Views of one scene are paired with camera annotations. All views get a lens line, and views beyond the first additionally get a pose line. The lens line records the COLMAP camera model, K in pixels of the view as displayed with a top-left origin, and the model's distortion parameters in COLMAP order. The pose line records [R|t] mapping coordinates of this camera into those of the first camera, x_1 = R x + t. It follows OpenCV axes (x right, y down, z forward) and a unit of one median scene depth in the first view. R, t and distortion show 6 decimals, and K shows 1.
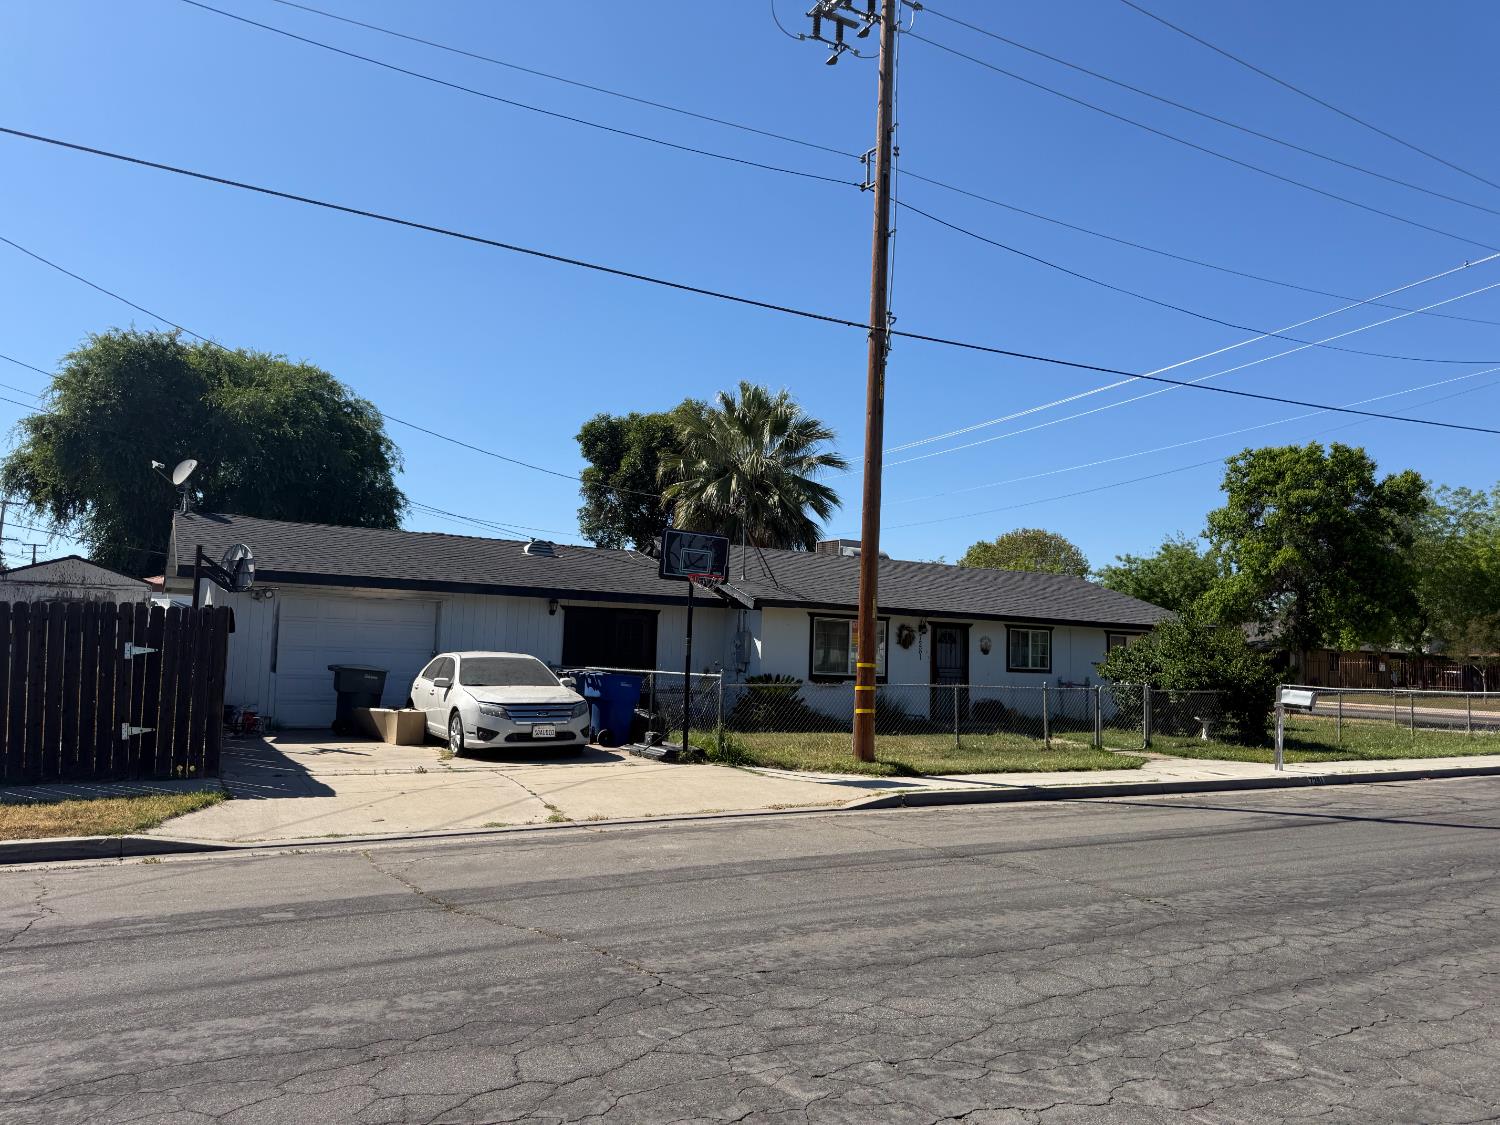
lens RADIAL K [[1063.2, 0, 750.0], [0, 1063.2, 562.5], [0, 0, 1]] dist [0.094373, -0.158966]
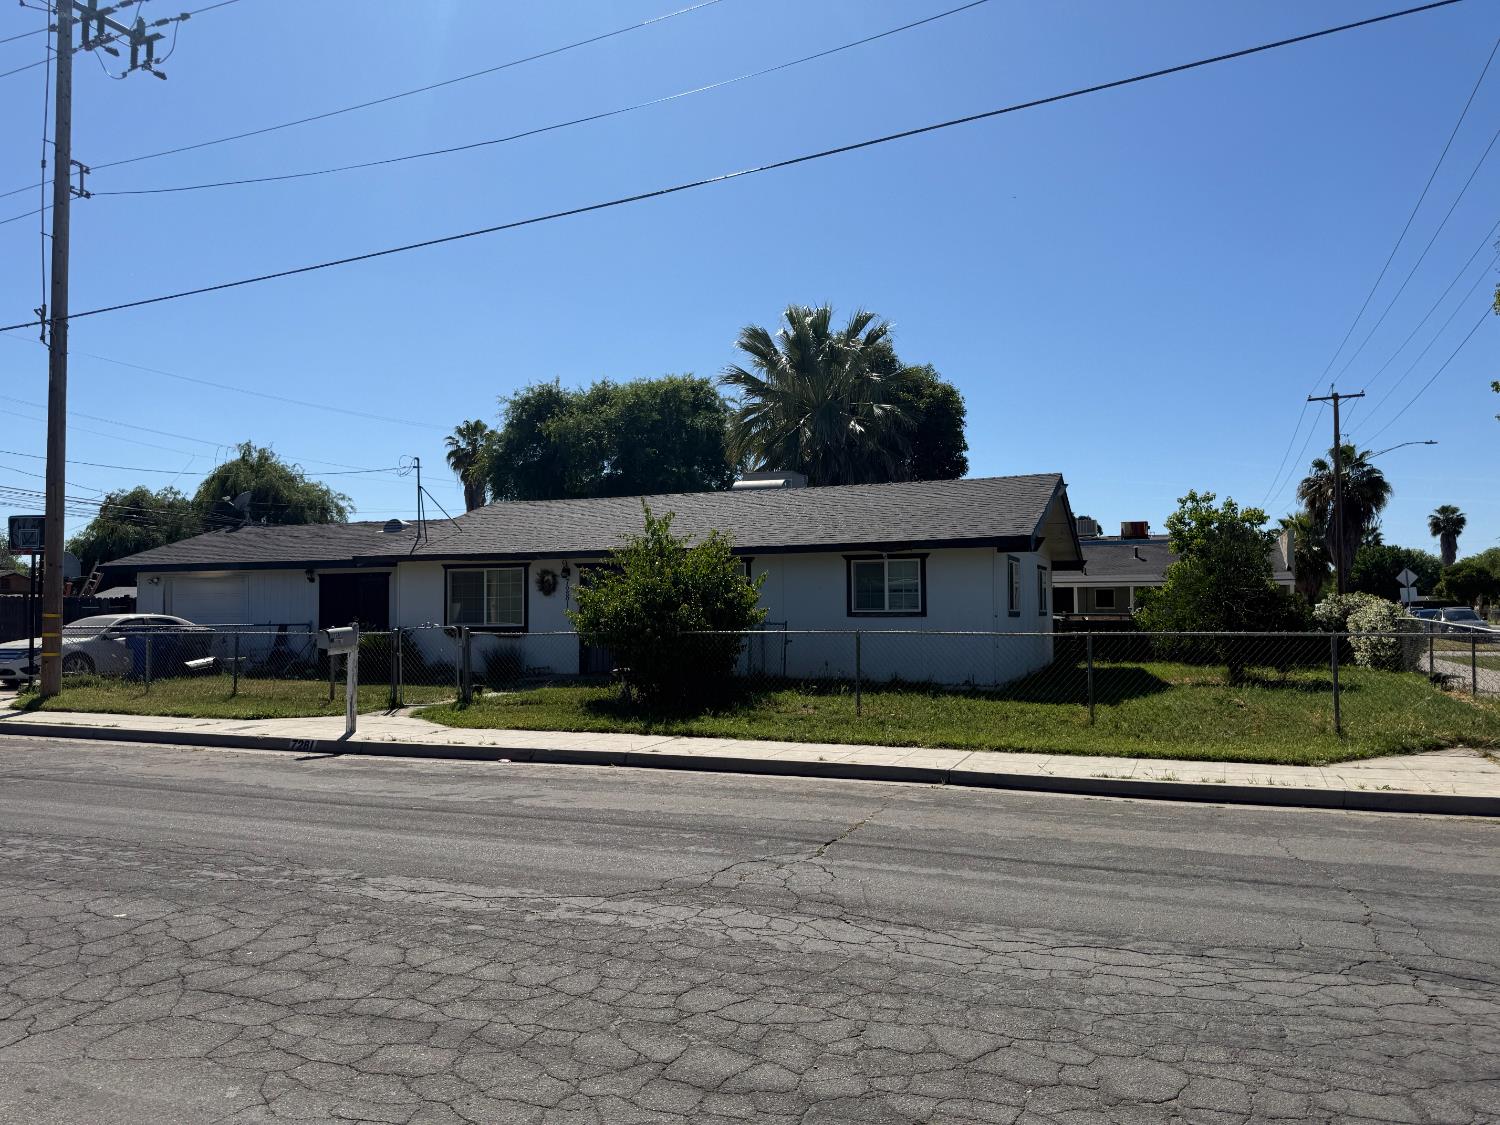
lens RADIAL K [[1063.2, 0, 750.0], [0, 1063.2, 562.5], [0, 0, 1]] dist [0.094373, -0.158966]
pose [[0.629295, -0.070091, -0.774000, 0.959758], [0.094514, 0.995435, -0.013299, 0.080626], [0.771398, -0.064785, 0.633046, 0.553412]]
